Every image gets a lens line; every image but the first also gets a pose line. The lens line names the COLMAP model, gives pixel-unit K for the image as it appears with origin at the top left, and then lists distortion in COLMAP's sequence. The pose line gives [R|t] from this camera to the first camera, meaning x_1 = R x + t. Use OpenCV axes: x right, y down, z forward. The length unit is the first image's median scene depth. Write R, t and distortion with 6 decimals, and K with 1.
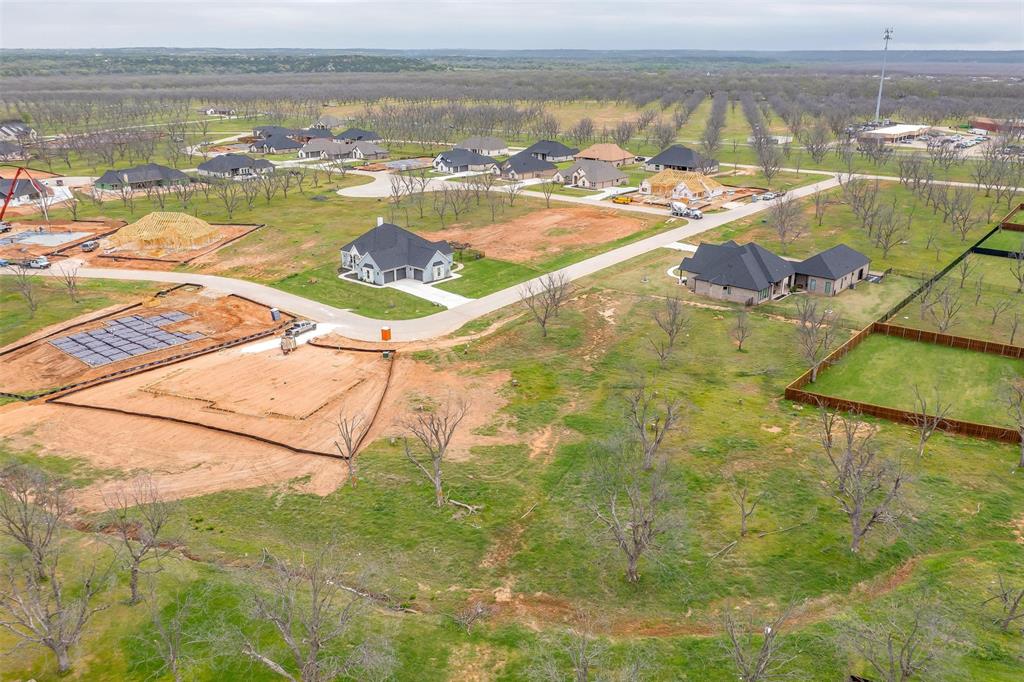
lens RADIAL K [[827.7, 0, 512.0], [0, 827.7, 341.0], [0, 0, 1]] dist [-0.014983, 0.004702]
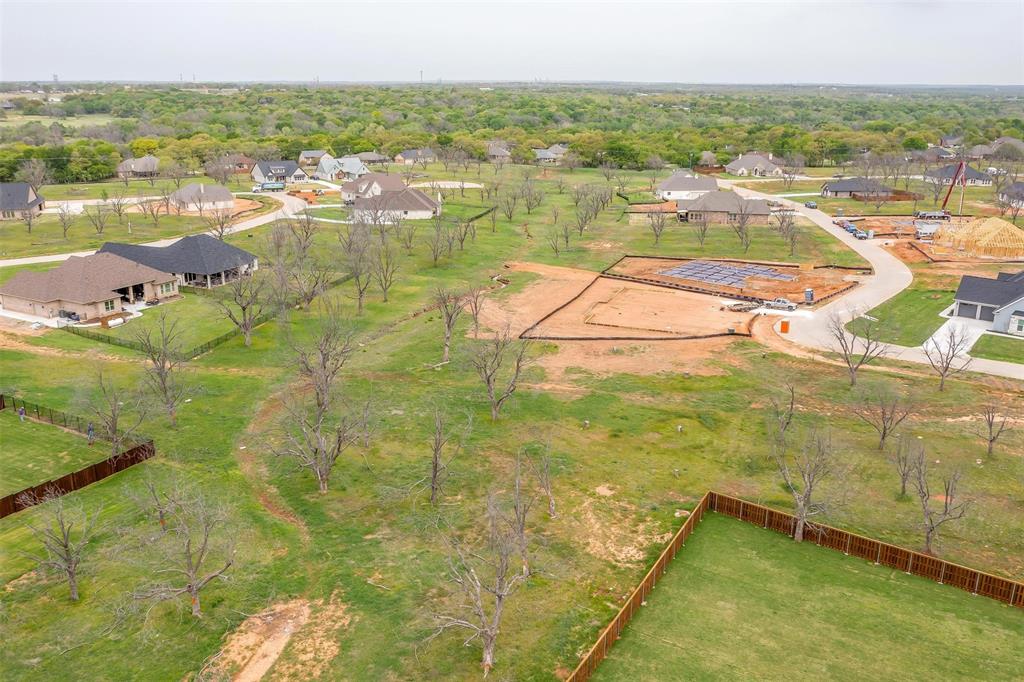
lens RADIAL K [[841.3, 0, 512.0], [0, 841.3, 341.0], [0, 0, 1]] dist [-0.015415, 0.002692]
pose [[0.016447, 0.290629, -0.956695, 0.699342], [-0.334569, 0.903268, 0.268647, -0.133962], [0.942228, 0.315662, 0.112091, 0.549997]]
